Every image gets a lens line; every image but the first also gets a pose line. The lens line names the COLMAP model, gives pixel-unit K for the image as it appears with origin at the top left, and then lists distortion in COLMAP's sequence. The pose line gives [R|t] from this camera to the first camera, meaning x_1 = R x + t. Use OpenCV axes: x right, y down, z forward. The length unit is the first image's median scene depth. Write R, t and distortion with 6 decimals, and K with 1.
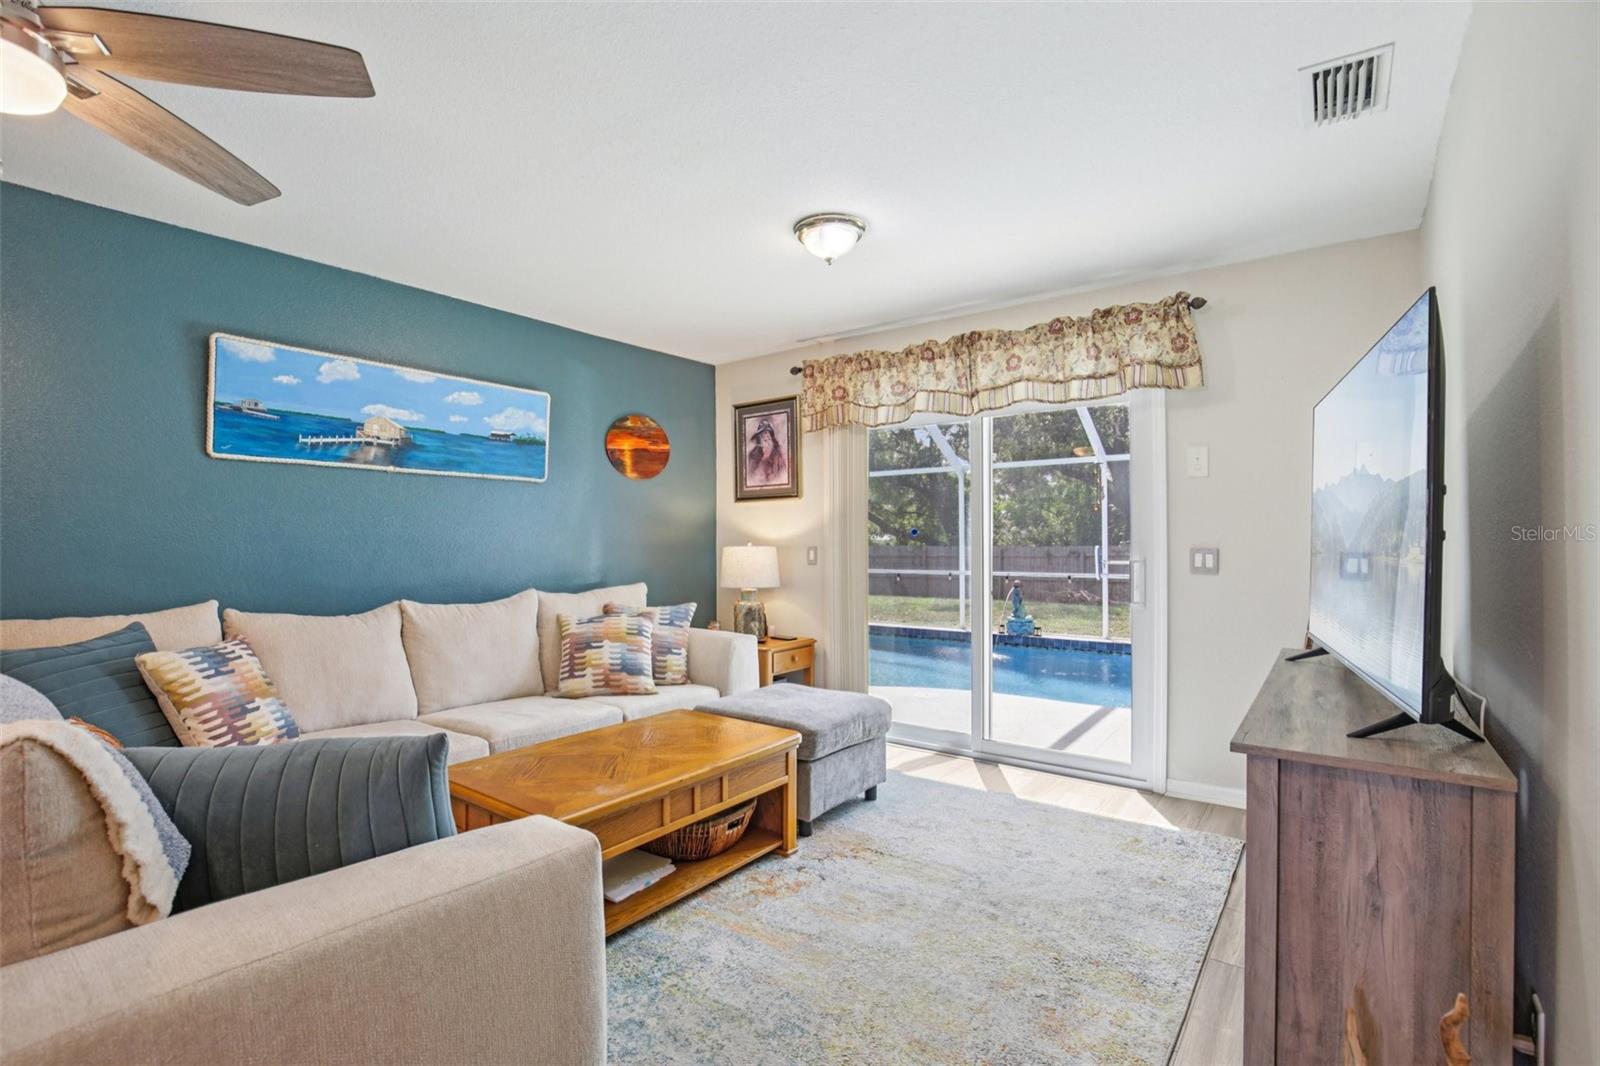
lens RADIAL K [[741.3, 0, 798.2], [0, 741.3, 527.7], [0, 0, 1]] dist [-0.025106, 0.002184]
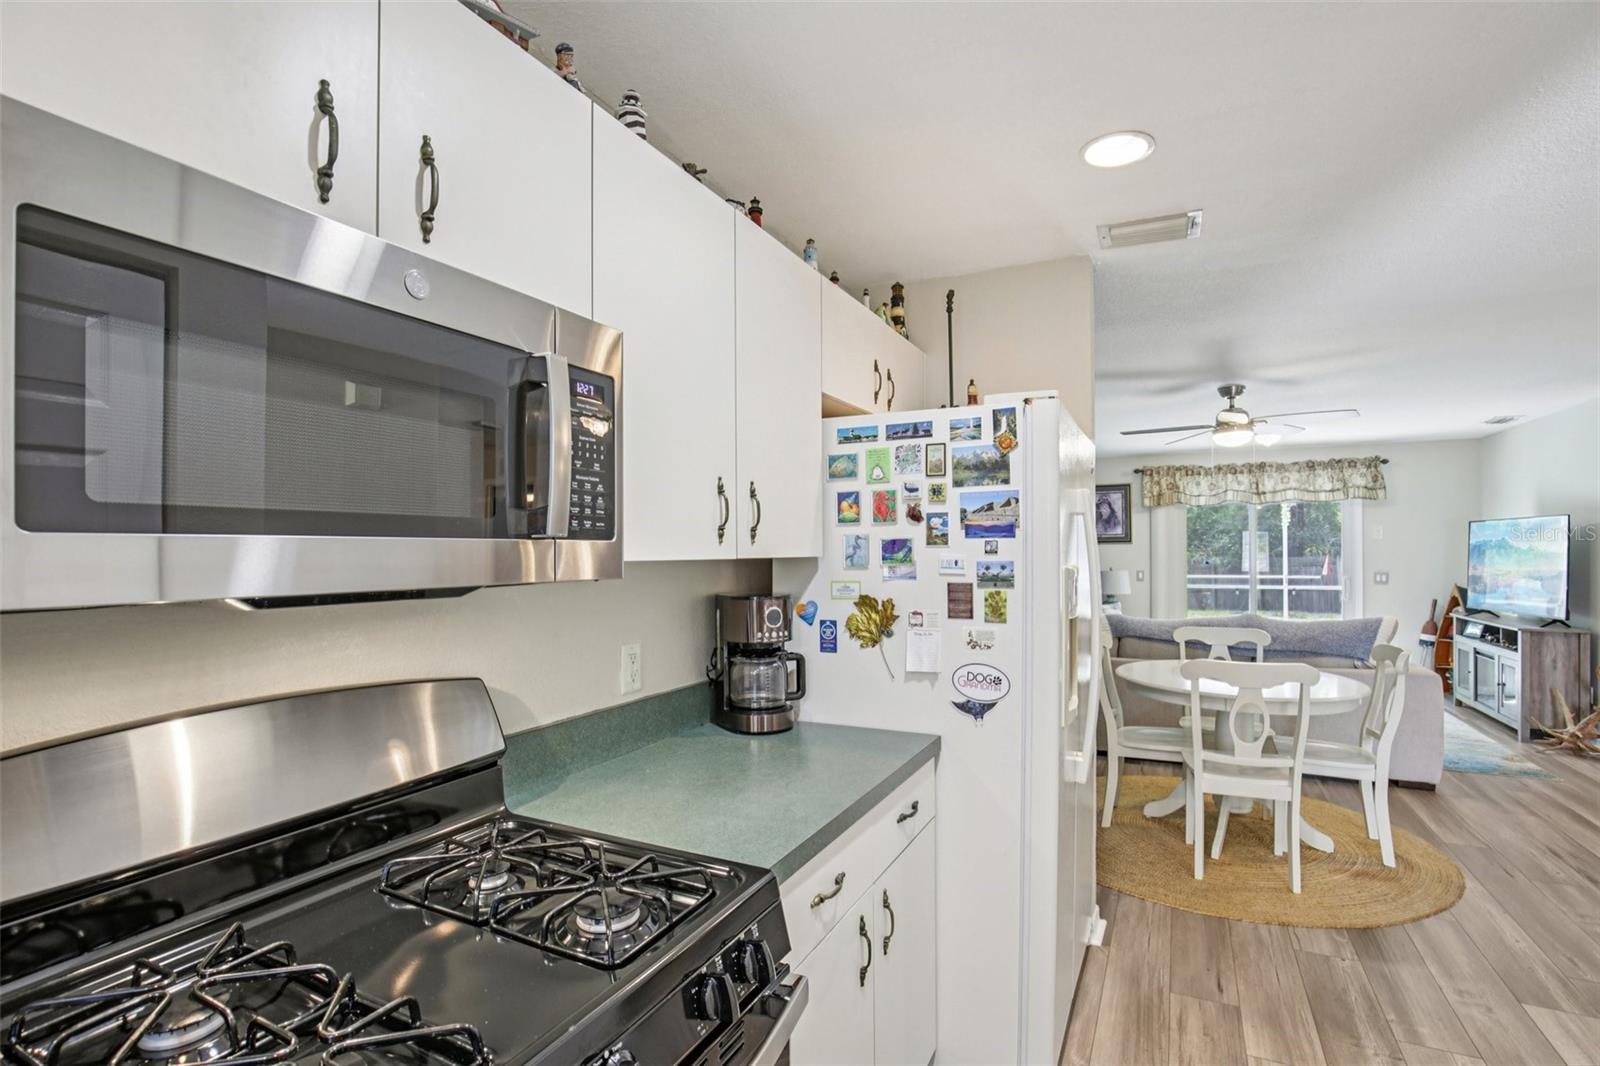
lens RADIAL K [[756.0, 0, 793.9], [0, 756.0, 548.6], [0, 0, 1]] dist [-0.031686, 0.003233]
pose [[0.983351, 0.002896, 0.181693, -1.439390], [-0.004950, 0.999929, 0.010853, -0.053797], [-0.181649, -0.011571, 0.983295, -0.779205]]
